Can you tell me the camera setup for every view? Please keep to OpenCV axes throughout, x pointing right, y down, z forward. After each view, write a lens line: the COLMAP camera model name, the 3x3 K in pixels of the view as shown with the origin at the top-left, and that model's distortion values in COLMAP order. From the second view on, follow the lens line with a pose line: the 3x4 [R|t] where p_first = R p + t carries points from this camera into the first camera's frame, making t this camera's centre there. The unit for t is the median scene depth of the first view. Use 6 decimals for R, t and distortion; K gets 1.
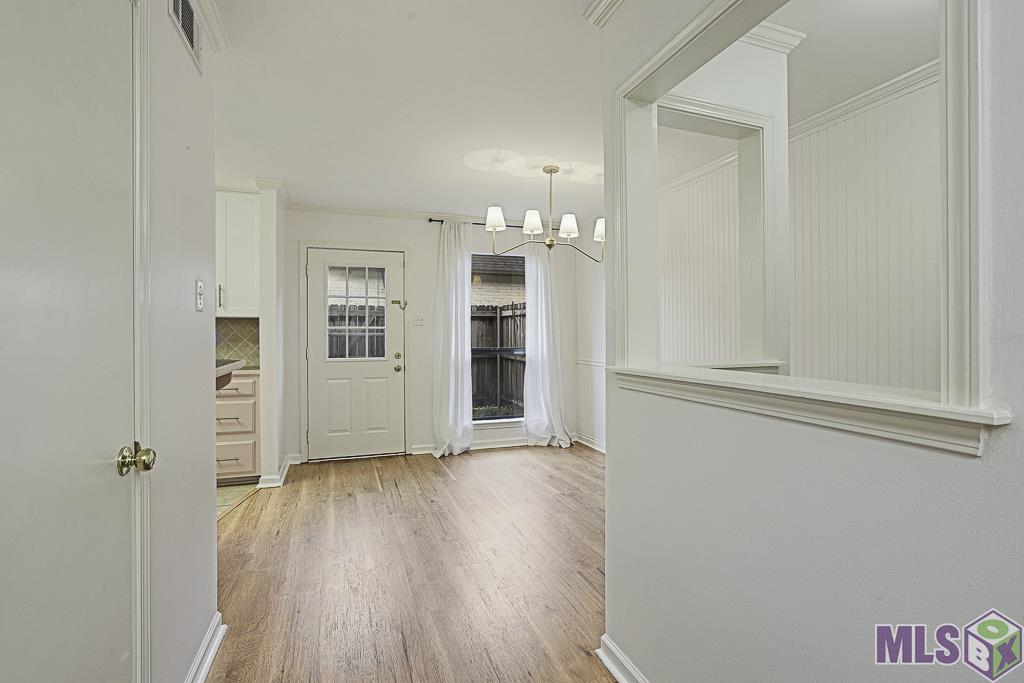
lens RADIAL K [[479.1, 0, 512.7], [0, 479.1, 333.9], [0, 0, 1]] dist [-0.049019, 0.024470]
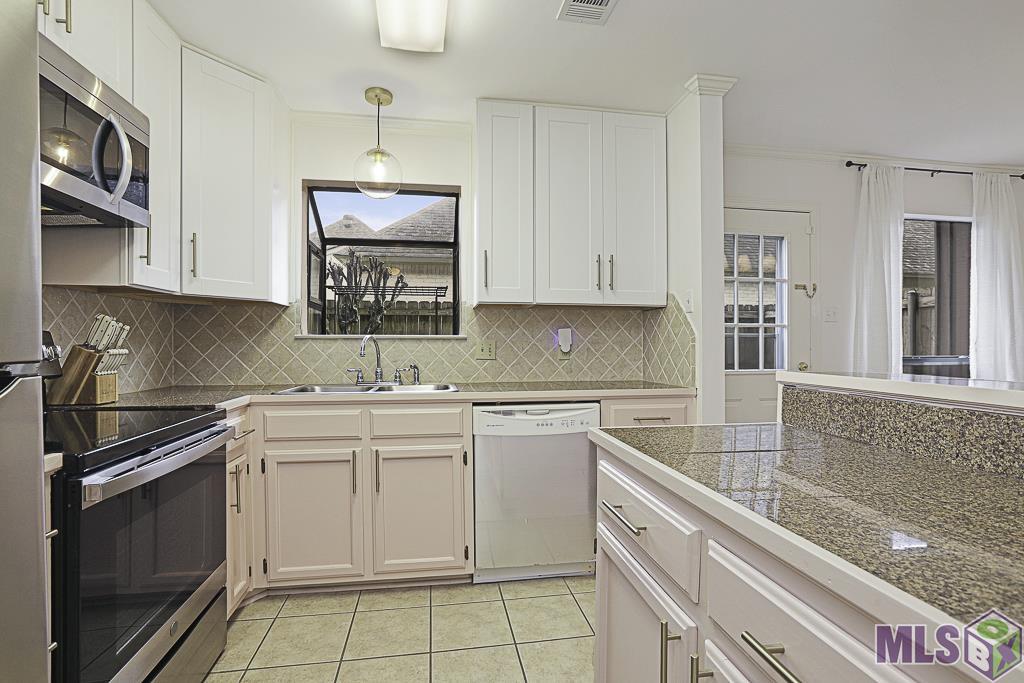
lens RADIAL K [[468.7, 0, 512.0], [0, 468.7, 341.5], [0, 0, 1]] dist [-0.045904, 0.021792]
pose [[0.983565, -0.000651, -0.180553, -0.523908], [-0.000714, 0.999972, -0.007498, 0.015808], [0.180553, 0.007503, 0.983537, 0.284767]]
